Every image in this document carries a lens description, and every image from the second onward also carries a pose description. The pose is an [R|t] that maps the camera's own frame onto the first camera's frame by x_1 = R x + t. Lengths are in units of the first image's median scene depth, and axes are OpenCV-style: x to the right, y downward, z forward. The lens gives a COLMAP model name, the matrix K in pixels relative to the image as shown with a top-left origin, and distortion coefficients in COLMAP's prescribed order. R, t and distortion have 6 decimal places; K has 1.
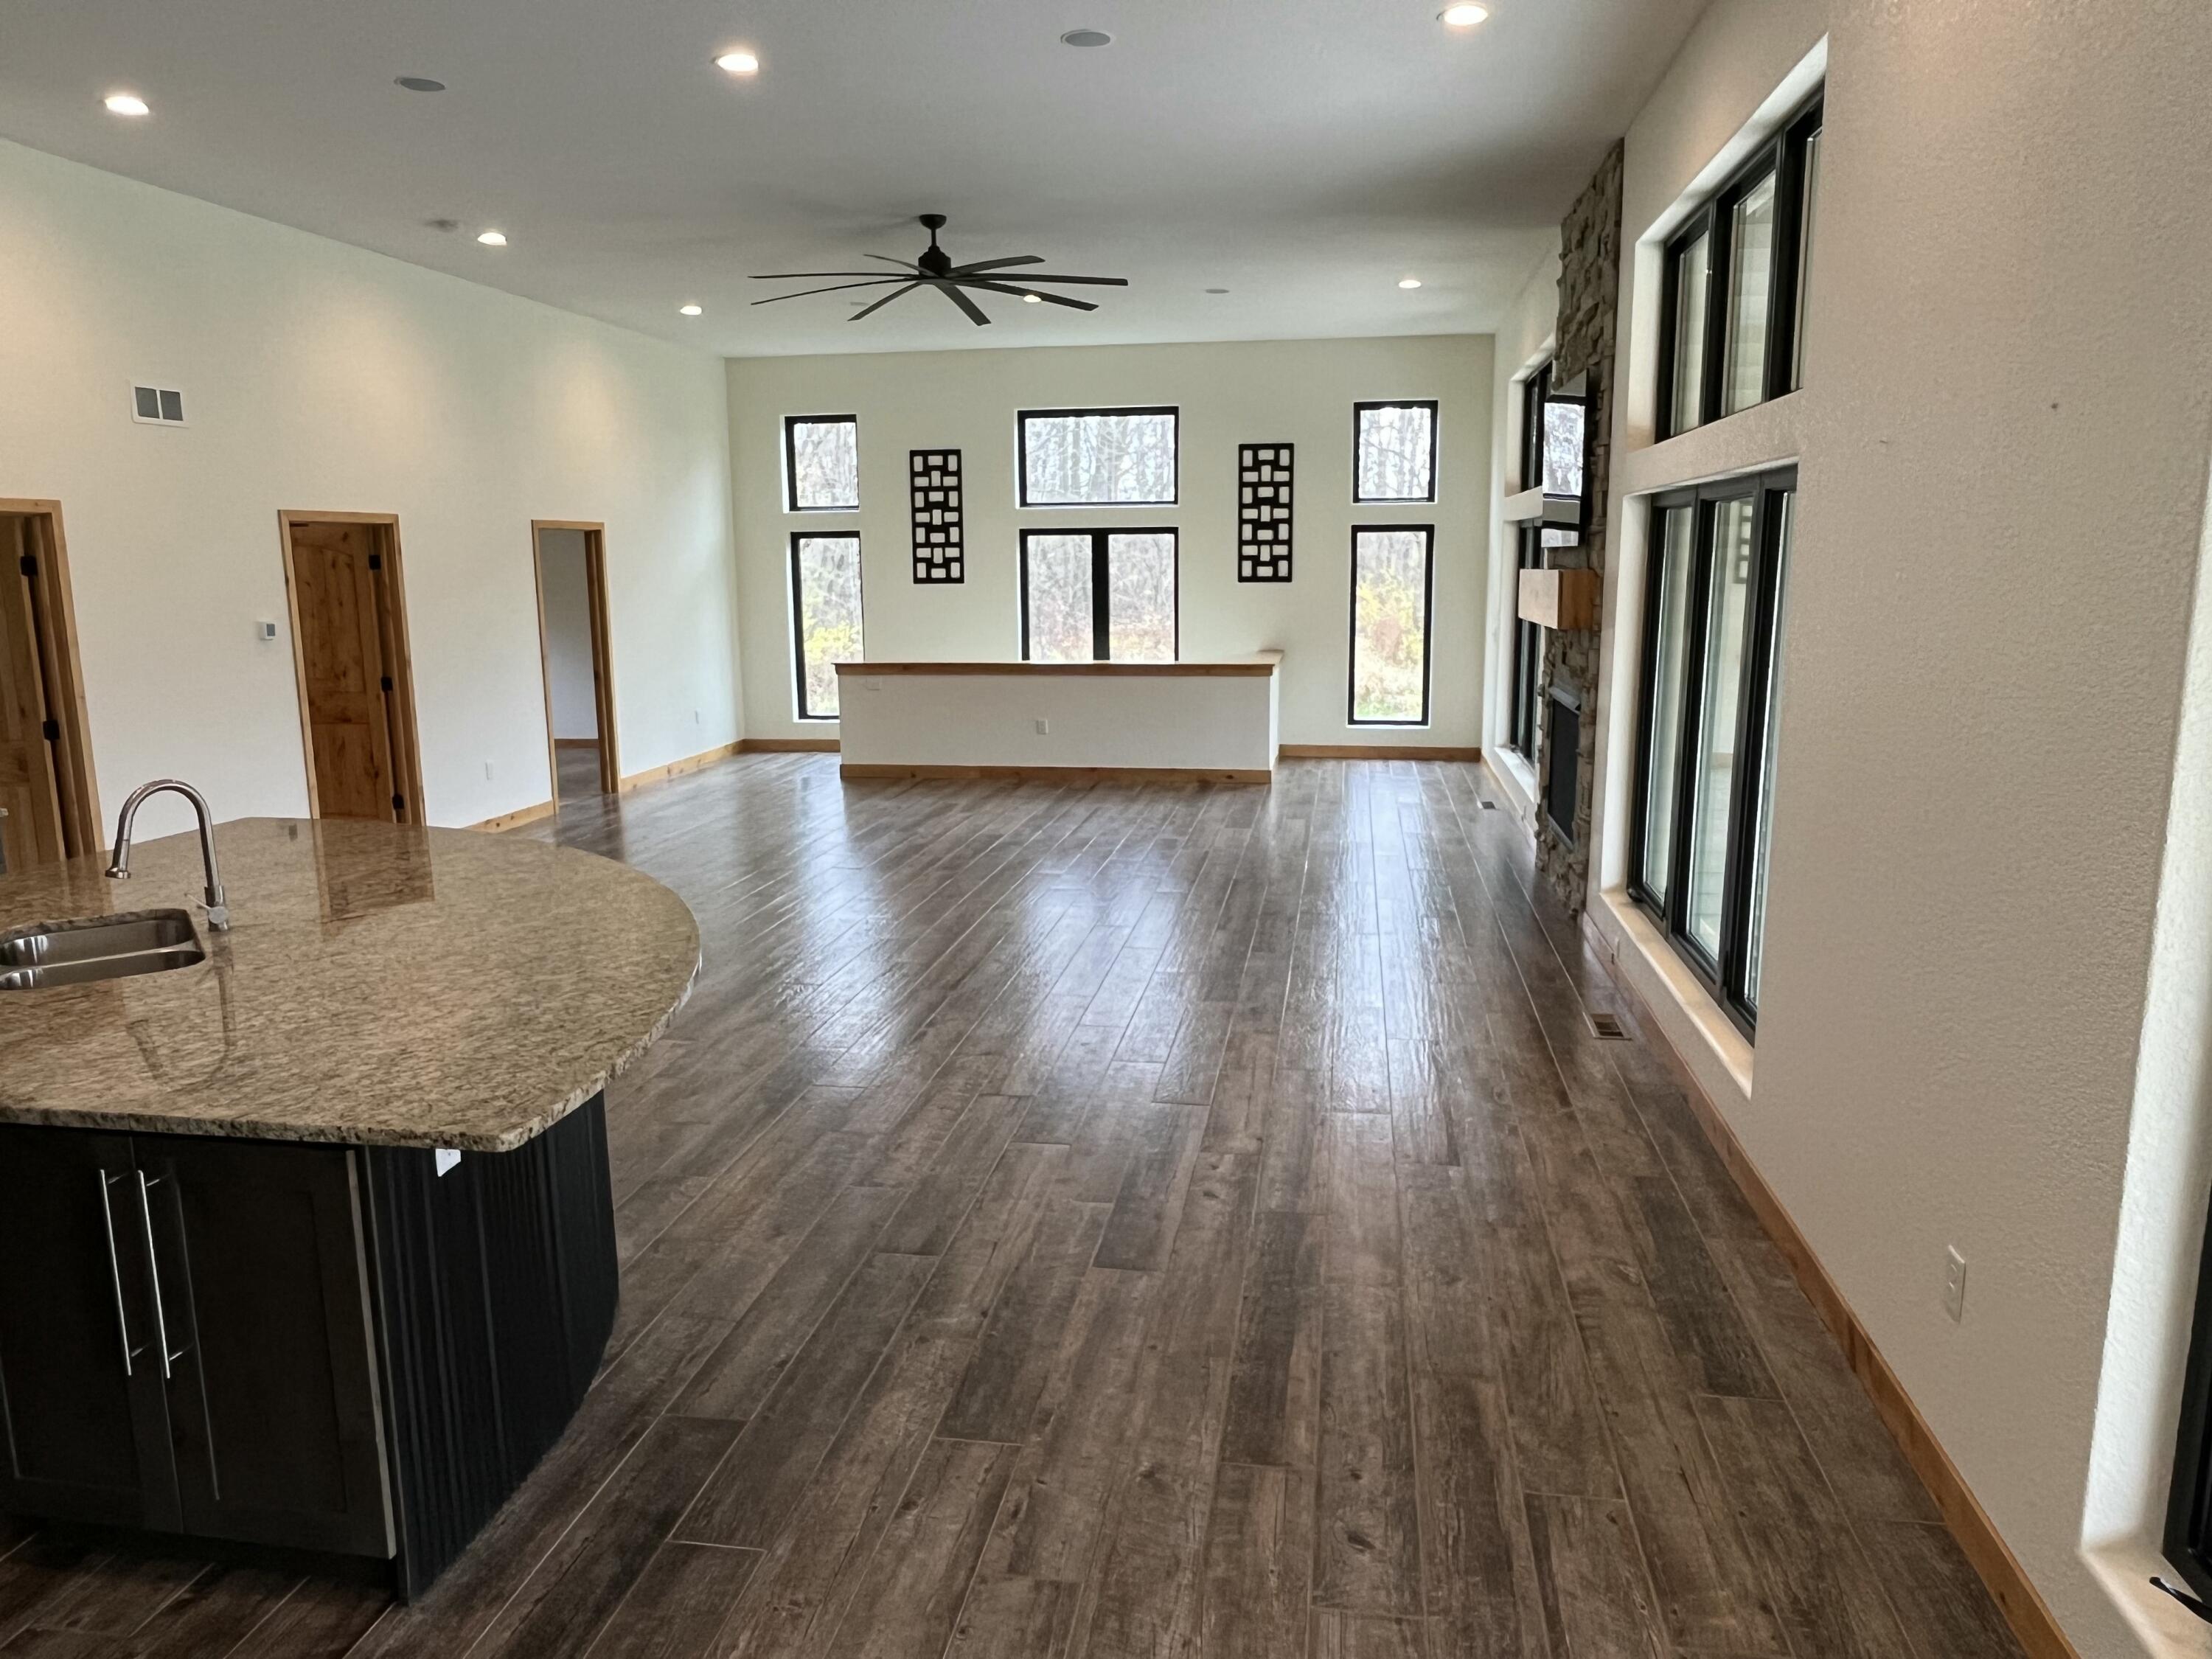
lens RADIAL K [[1490.9, 0, 1116.0], [0, 1490.9, 822.6], [0, 0, 1]] dist [-0.008652, -0.004505]
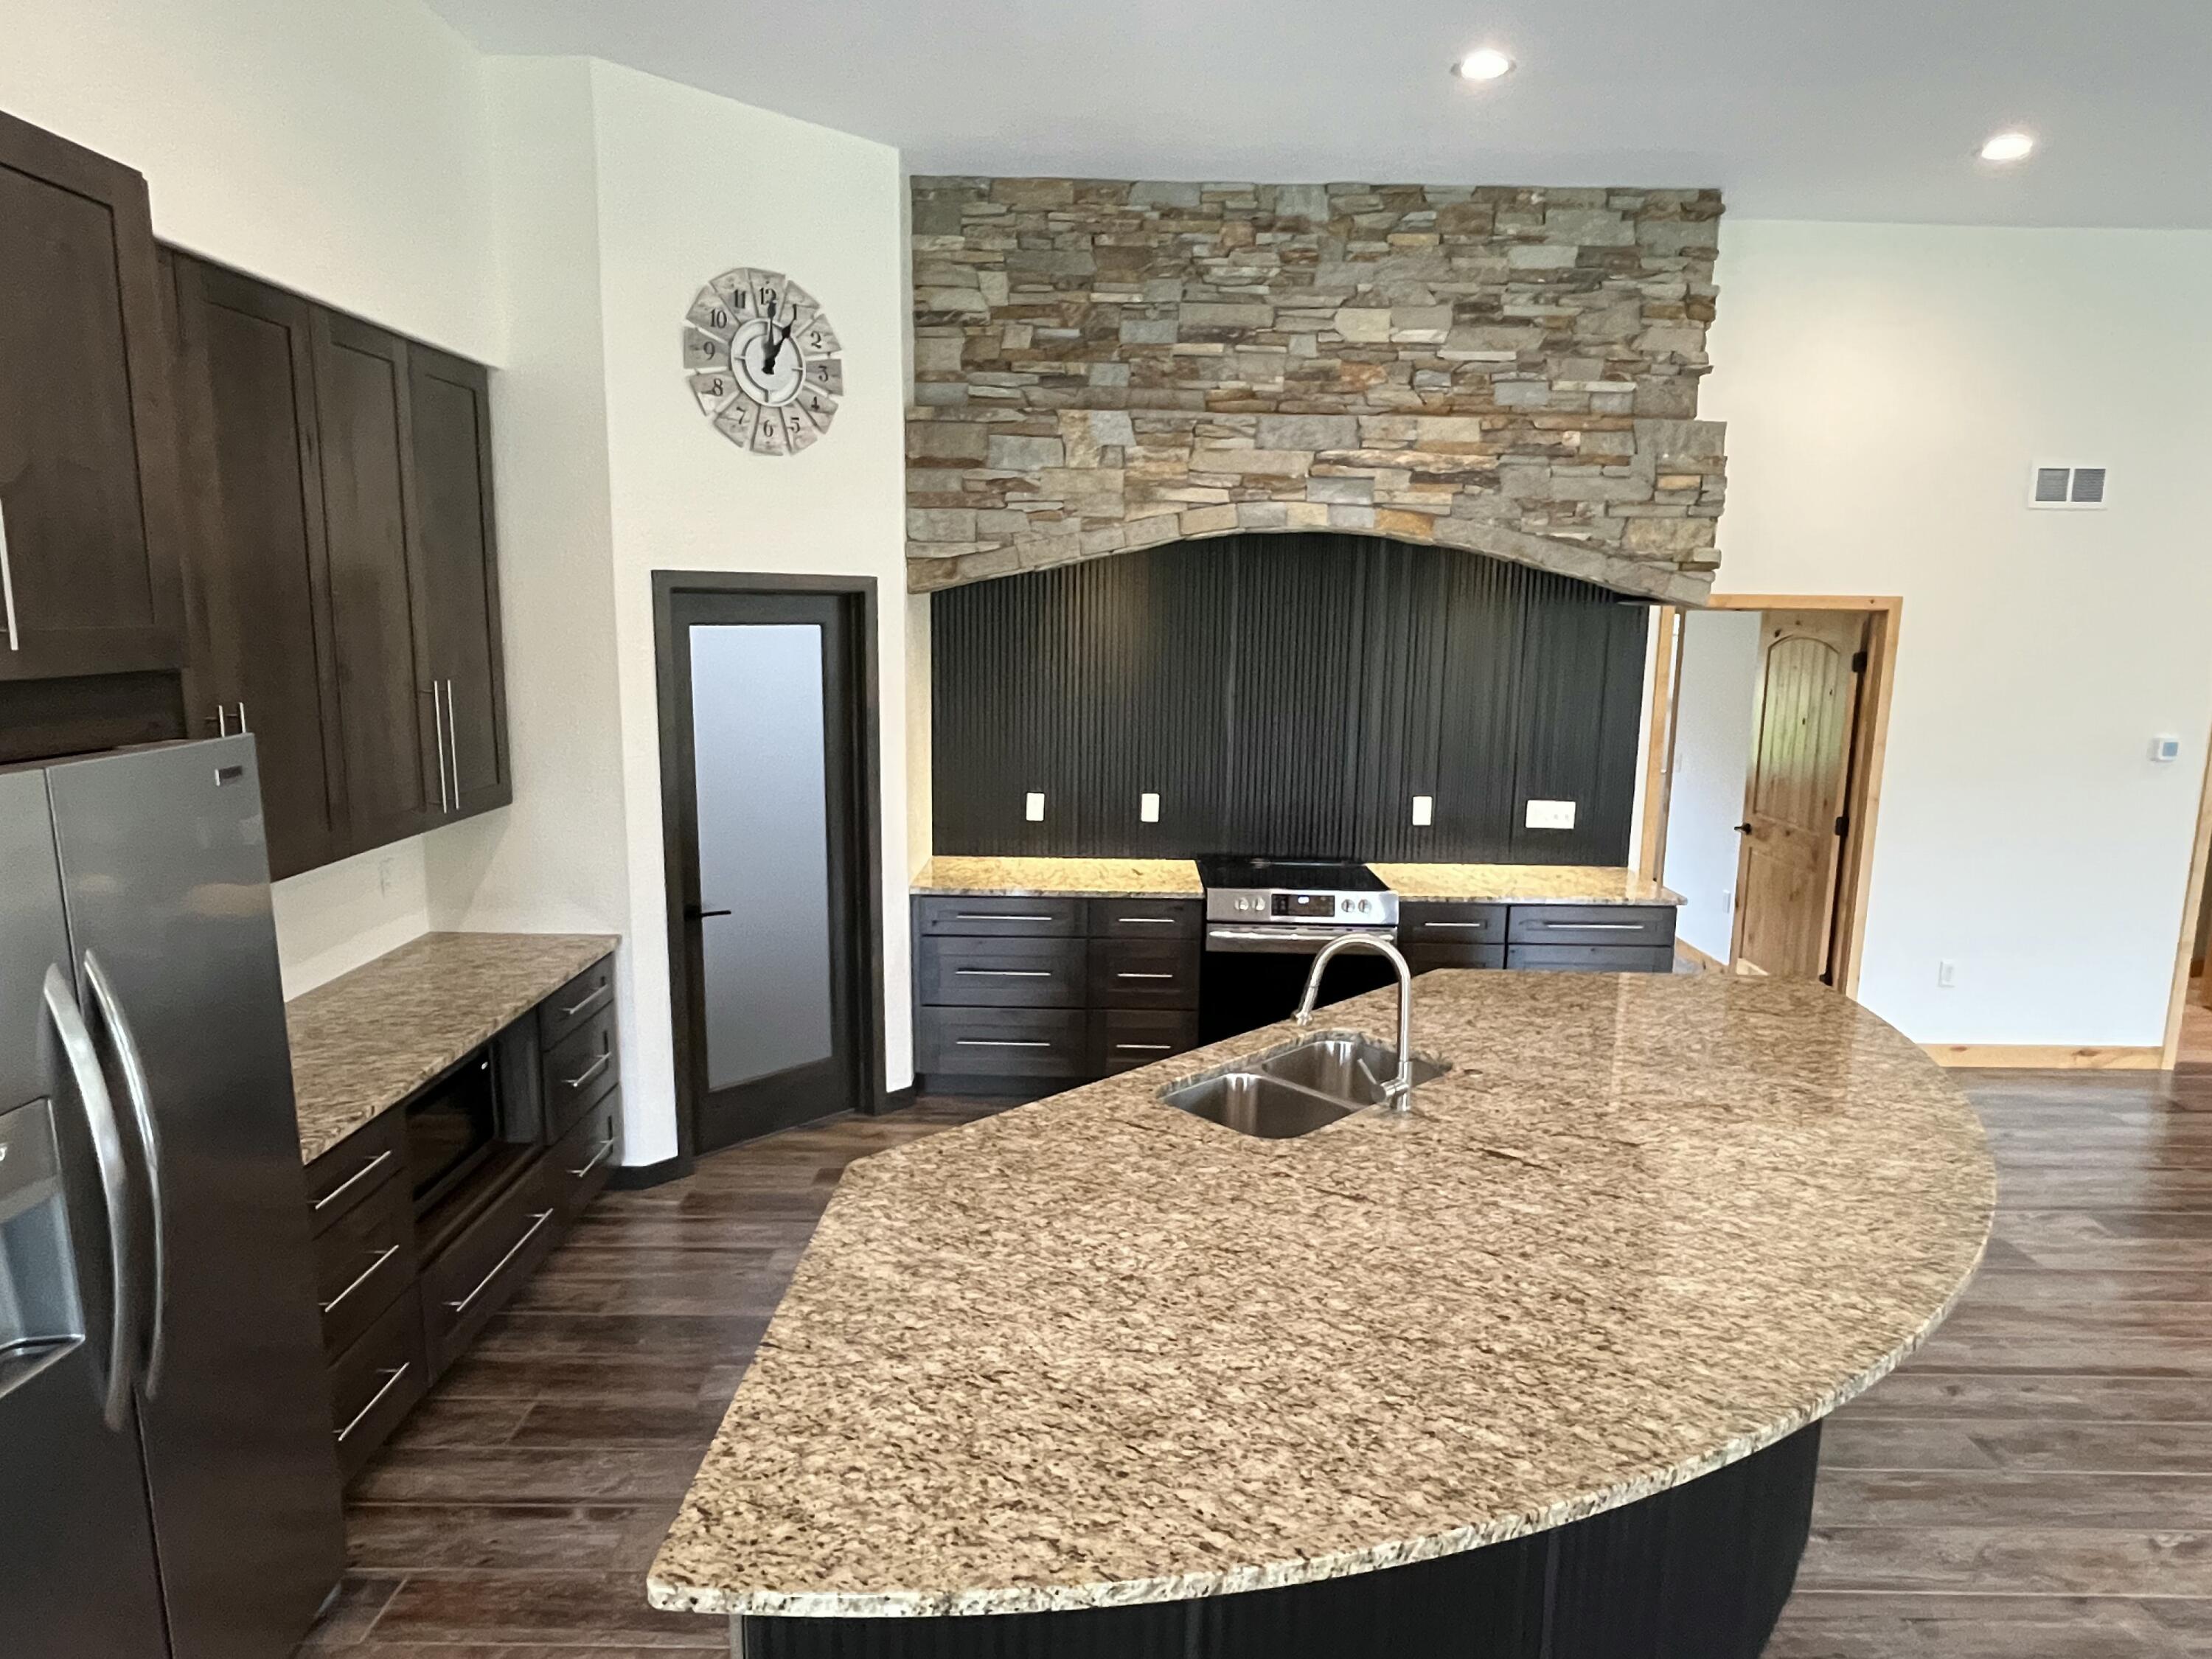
lens RADIAL K [[1309.3, 0, 1114.8], [0, 1309.3, 821.6], [0, 0, 1]] dist [-0.000974, 0.001801]
pose [[0.150556, 0.172900, -0.973364, 0.060501], [-0.190962, 0.971130, 0.142966, -0.098014], [0.969983, 0.164351, 0.179227, 0.369967]]
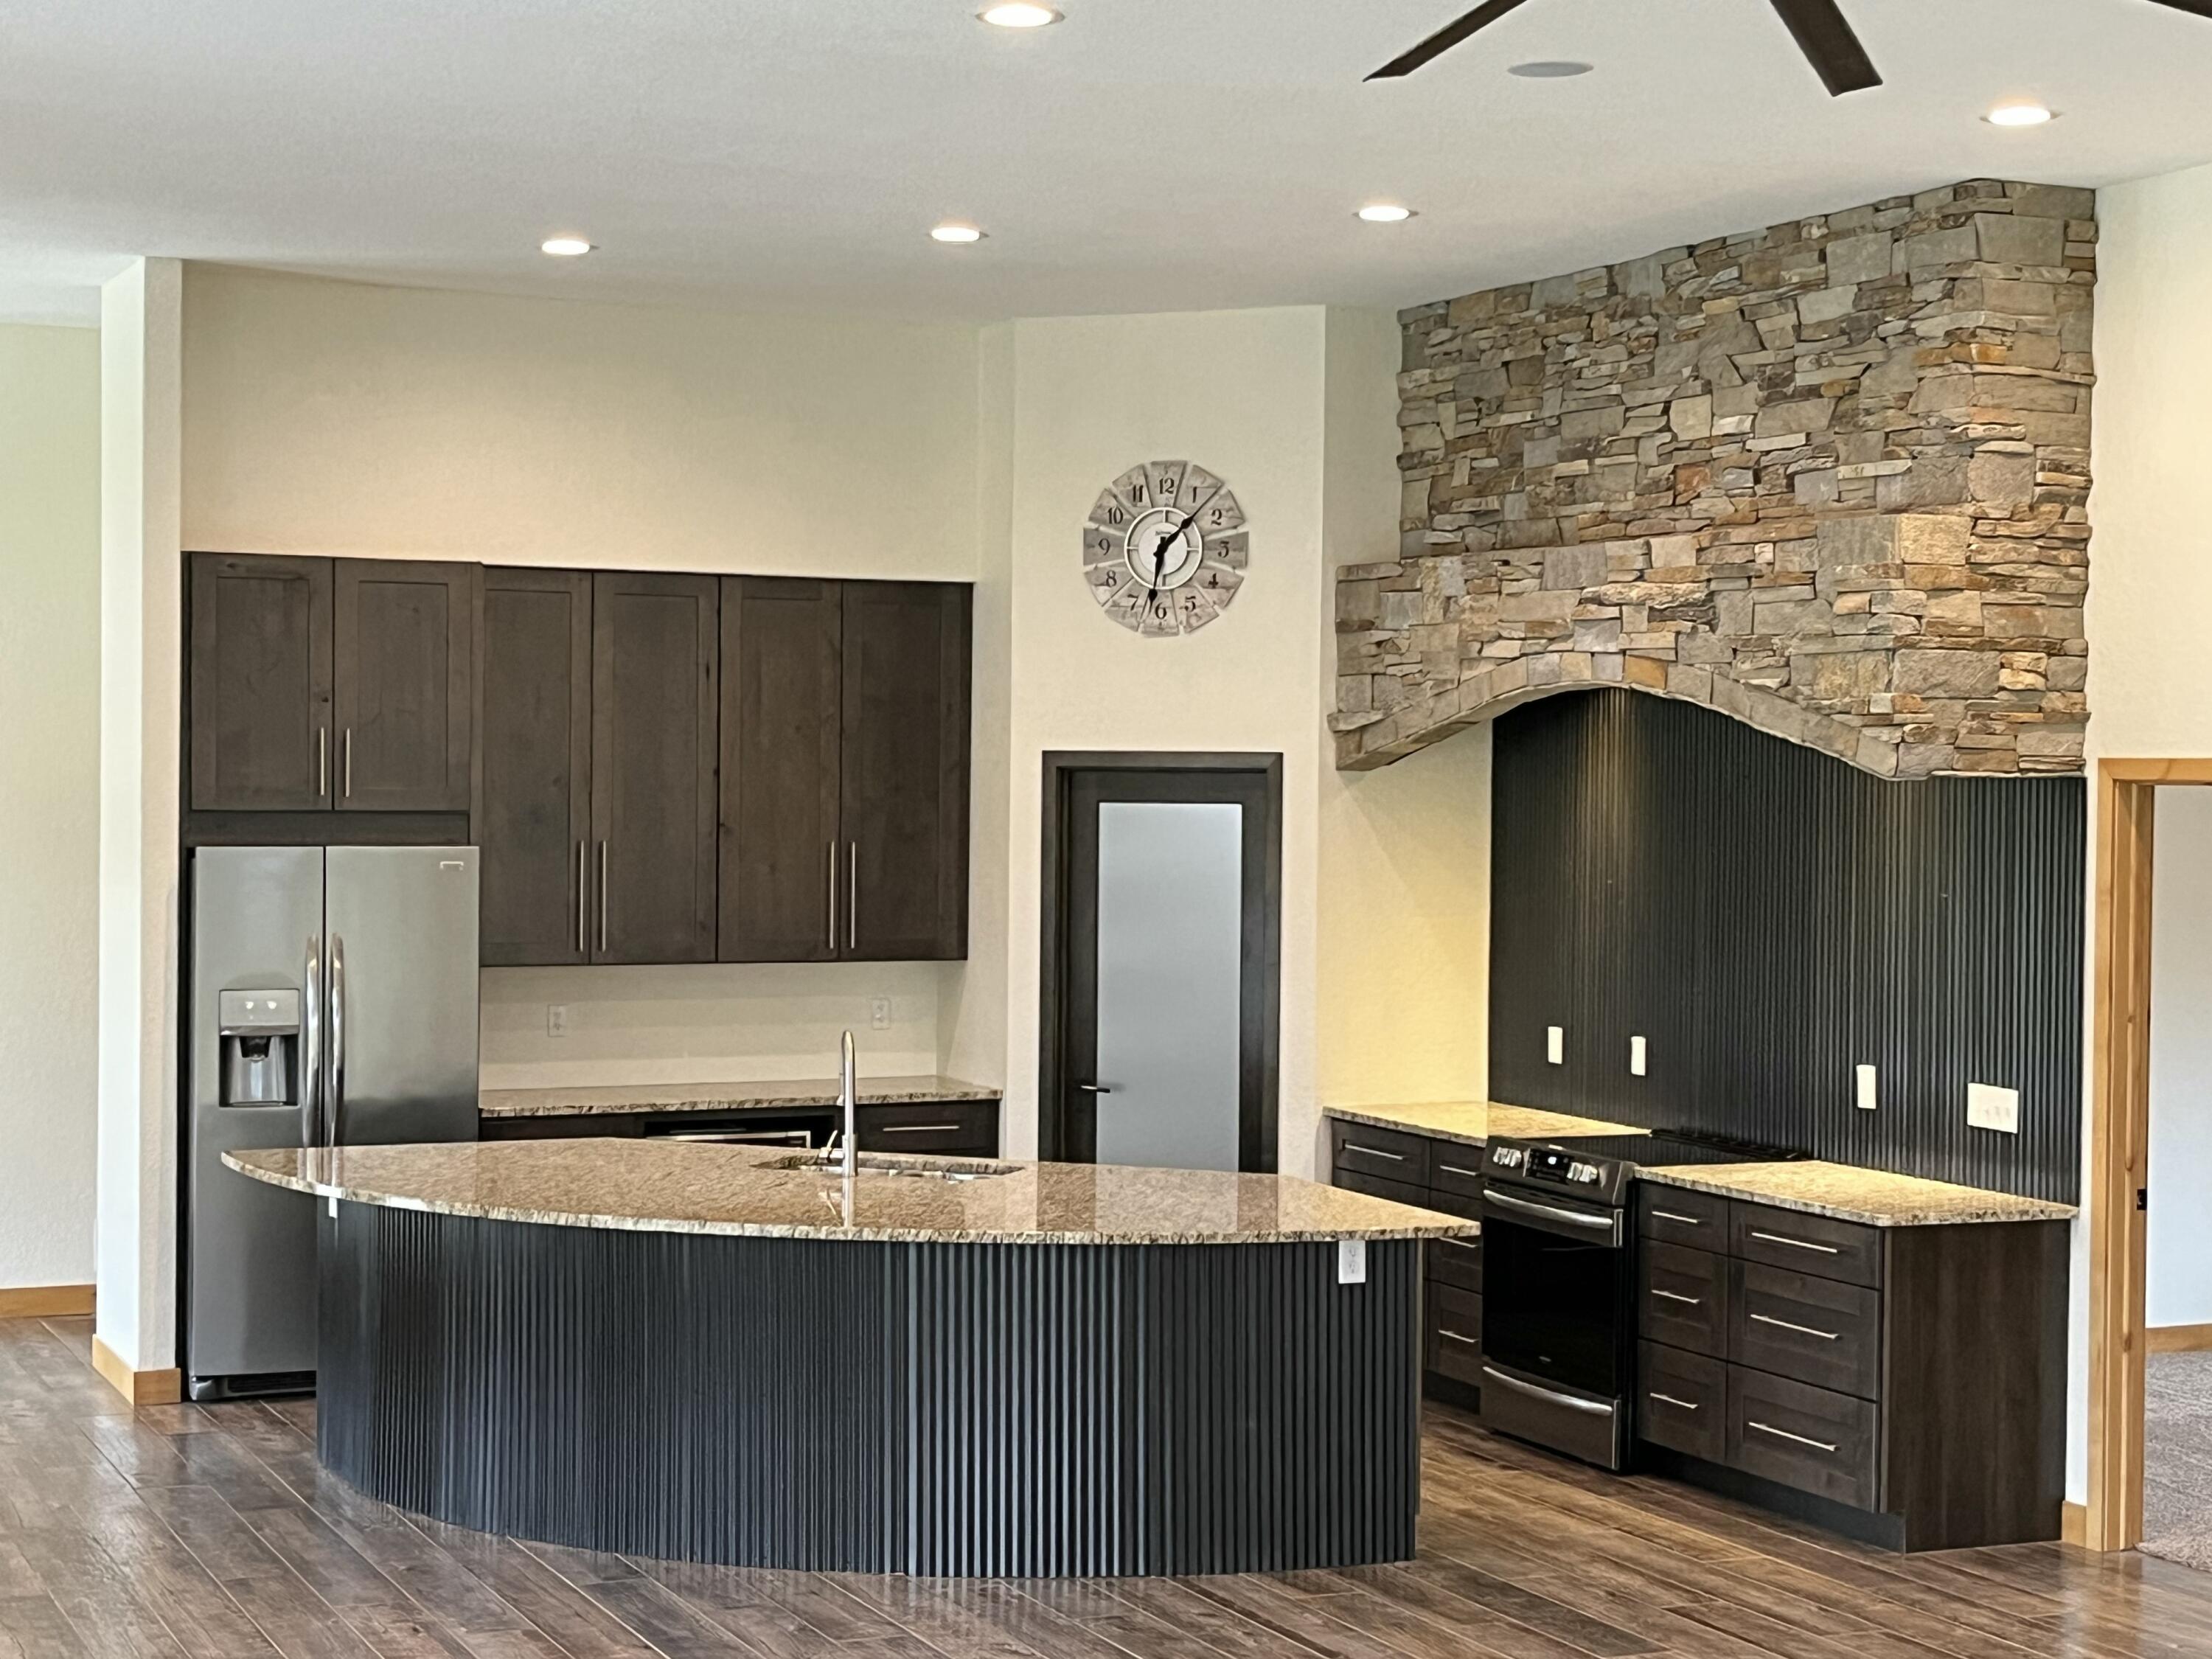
lens RADIAL K [[3508.2, 0, 1104.5], [0, 3508.2, 837.5], [0, 0, 1]] dist [0.057371, 0.000000]
pose [[-0.834546, 0.013183, -0.550780, 0.498851], [-0.098755, 0.979943, 0.173088, -0.465550], [0.542015, 0.198842, -0.816506, 2.340139]]
